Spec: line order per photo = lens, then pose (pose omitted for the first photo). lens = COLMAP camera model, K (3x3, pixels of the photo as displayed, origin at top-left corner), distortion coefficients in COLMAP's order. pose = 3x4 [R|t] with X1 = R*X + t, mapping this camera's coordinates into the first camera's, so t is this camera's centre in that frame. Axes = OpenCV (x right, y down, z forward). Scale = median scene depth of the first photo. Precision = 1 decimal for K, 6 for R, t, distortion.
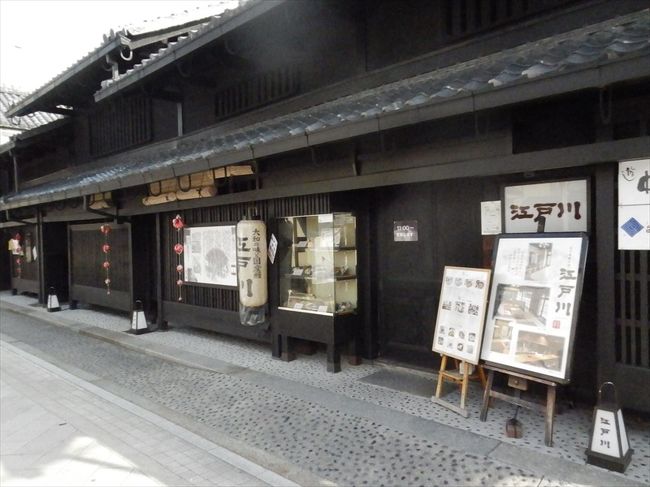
lens RADIAL K [[475.3, 0, 325.2], [0, 475.3, 243.2], [0, 0, 1]] dist [0.031383, 0.008271]
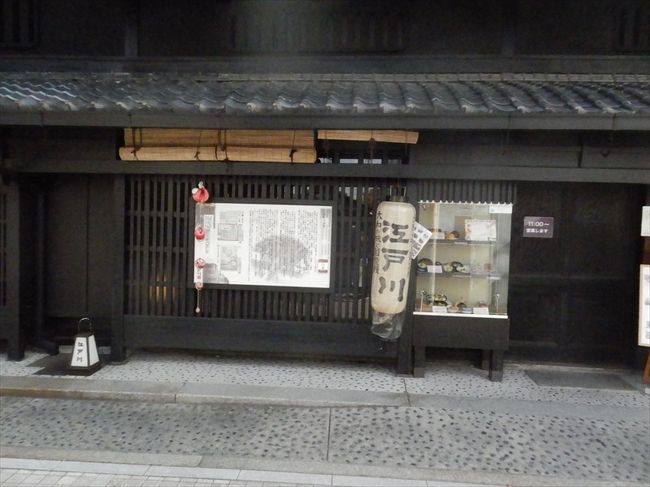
lens RADIAL K [[475.3, 0, 325.1], [0, 475.3, 243.3], [0, 0, 1]] dist [0.031383, 0.008271]
pose [[0.764143, 0.027644, 0.644454, -0.677151], [-0.039294, 0.999221, 0.003729, 0.017535], [-0.643848, -0.028173, 0.764634, 0.437458]]
